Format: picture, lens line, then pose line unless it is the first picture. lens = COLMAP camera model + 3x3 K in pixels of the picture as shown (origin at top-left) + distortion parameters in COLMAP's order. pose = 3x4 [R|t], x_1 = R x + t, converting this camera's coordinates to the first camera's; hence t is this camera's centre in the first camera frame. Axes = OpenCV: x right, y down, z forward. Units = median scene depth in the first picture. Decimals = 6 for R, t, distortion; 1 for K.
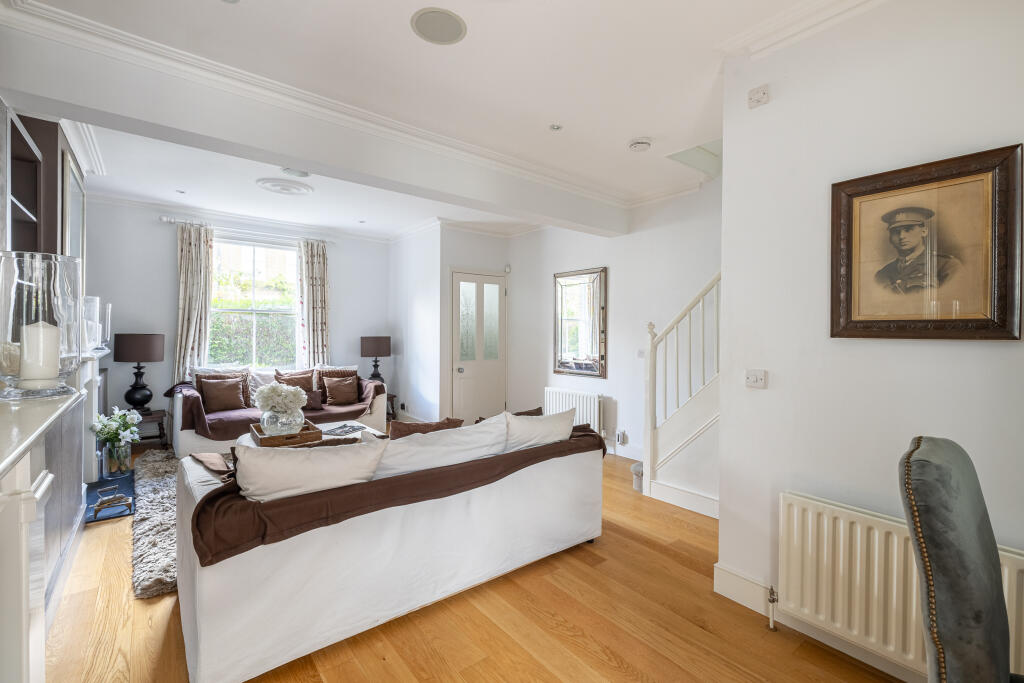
lens RADIAL K [[463.0, 0, 518.9], [0, 463.0, 336.7], [0, 0, 1]] dist [0.003690, -0.000328]
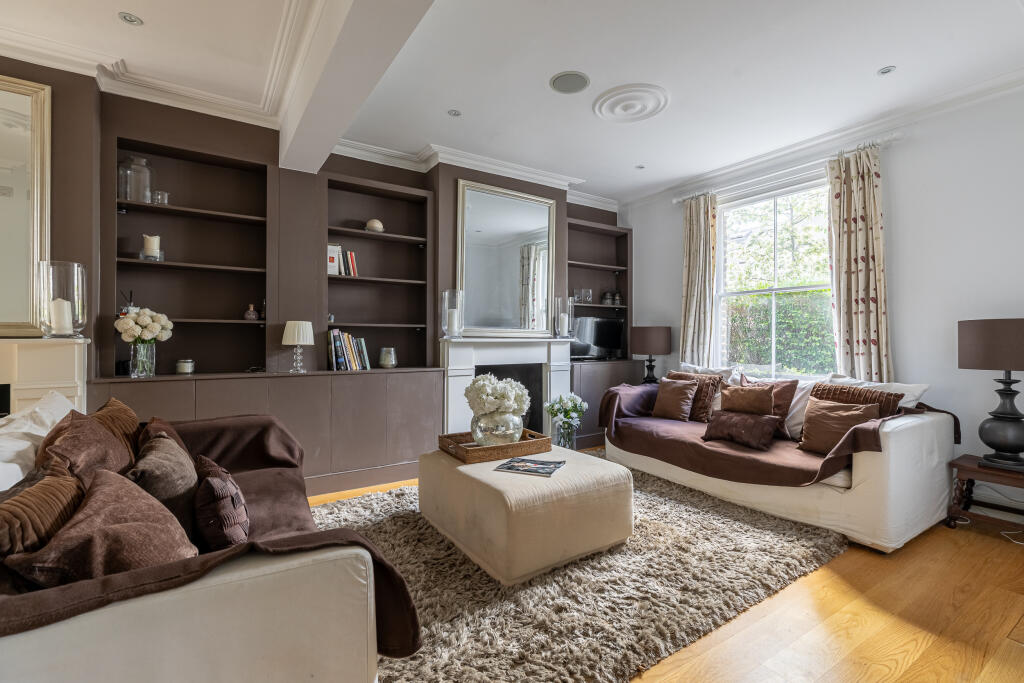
lens RADIAL K [[463.0, 0, 511.3], [0, 463.0, 336.0], [0, 0, 1]] dist [0.003690, -0.000328]
pose [[-0.101558, -0.015313, -0.994712, 0.160708], [-0.013454, 0.999811, -0.014018, 0.028132], [0.994739, 0.011959, -0.101744, 0.692797]]
